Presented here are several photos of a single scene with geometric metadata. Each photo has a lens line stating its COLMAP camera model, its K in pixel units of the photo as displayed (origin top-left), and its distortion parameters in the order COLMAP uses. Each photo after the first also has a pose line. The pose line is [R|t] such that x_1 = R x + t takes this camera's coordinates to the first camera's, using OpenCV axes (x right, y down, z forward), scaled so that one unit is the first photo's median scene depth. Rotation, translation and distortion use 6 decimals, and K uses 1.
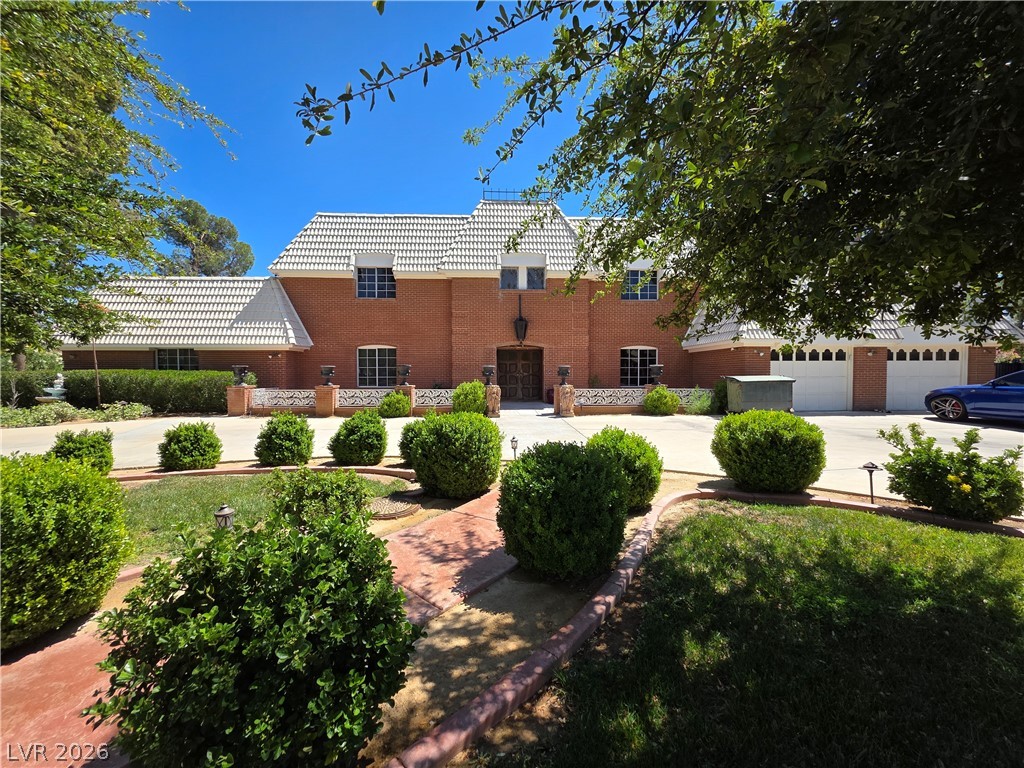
lens RADIAL K [[406.6, 0, 510.7], [0, 406.6, 384.1], [0, 0, 1]] dist [-0.000041, 0.000447]
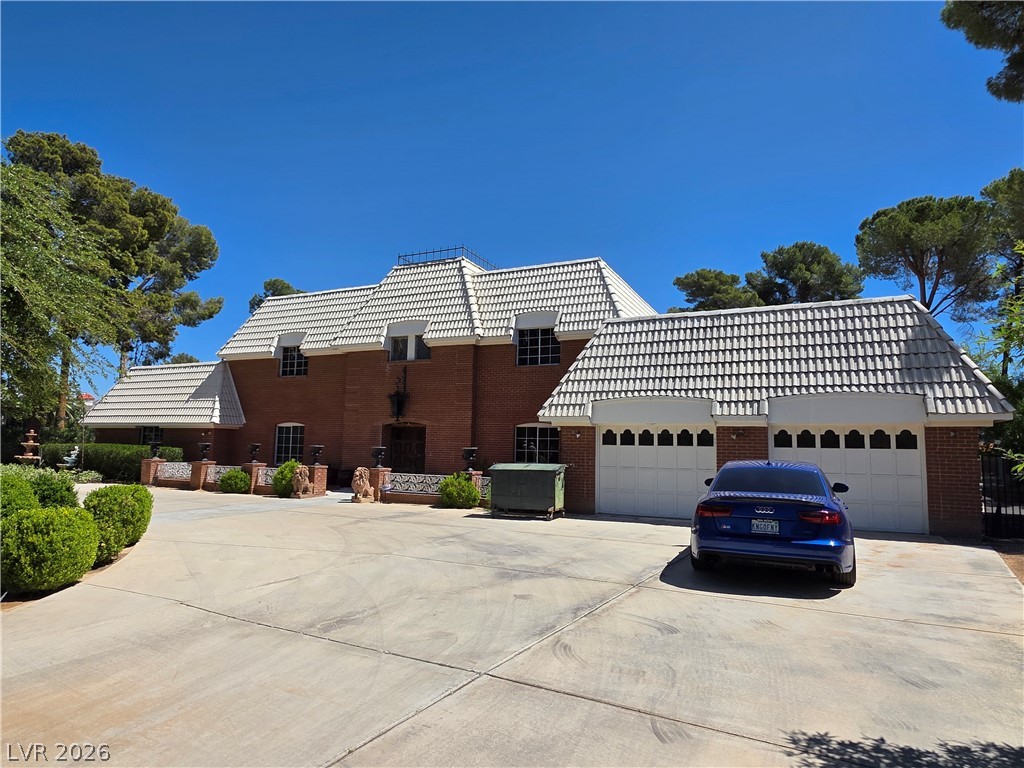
lens RADIAL K [[613.1, 0, 512.5], [0, 613.1, 383.2], [0, 0, 1]] dist [-0.002515, 0.000781]
pose [[0.881596, -0.031877, -0.470926, 0.888131], [-0.034950, 0.990569, -0.132479, -0.012331], [0.470708, 0.133251, 0.872168, -0.065327]]
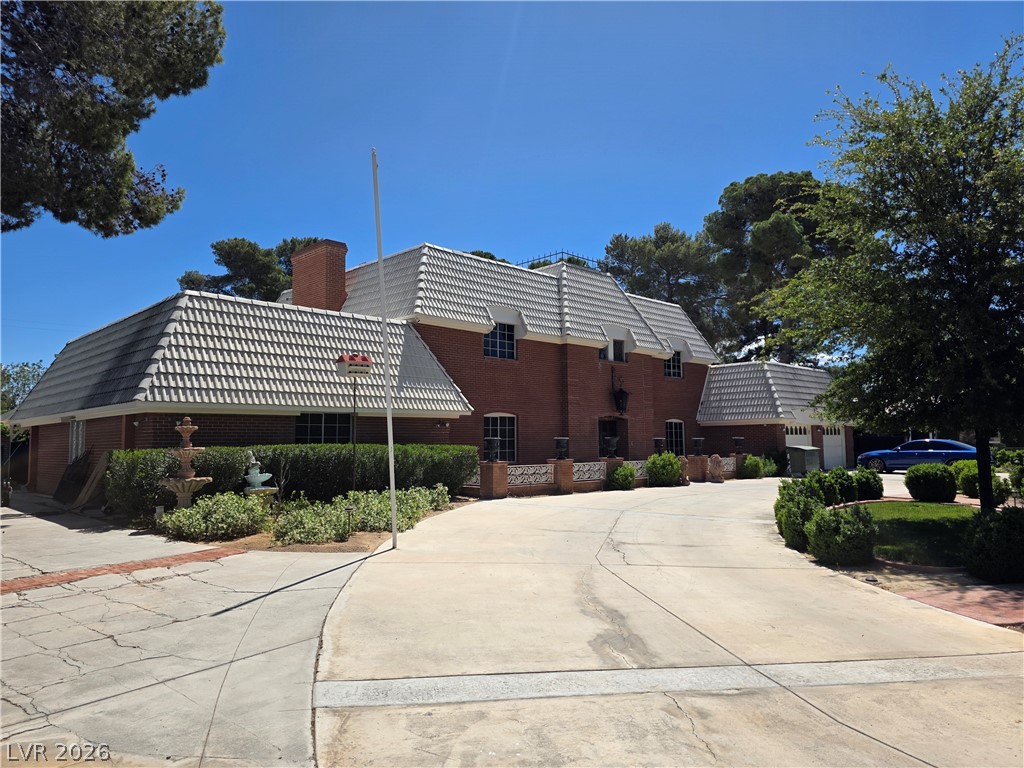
lens RADIAL K [[690.8, 0, 516.9], [0, 690.8, 383.0], [0, 0, 1]] dist [0.045441, -0.023812]
pose [[0.743171, 0.051745, 0.667098, -1.321079], [0.025719, 0.994059, -0.105759, -0.004338], [-0.668607, 0.095754, 0.737425, -0.100223]]
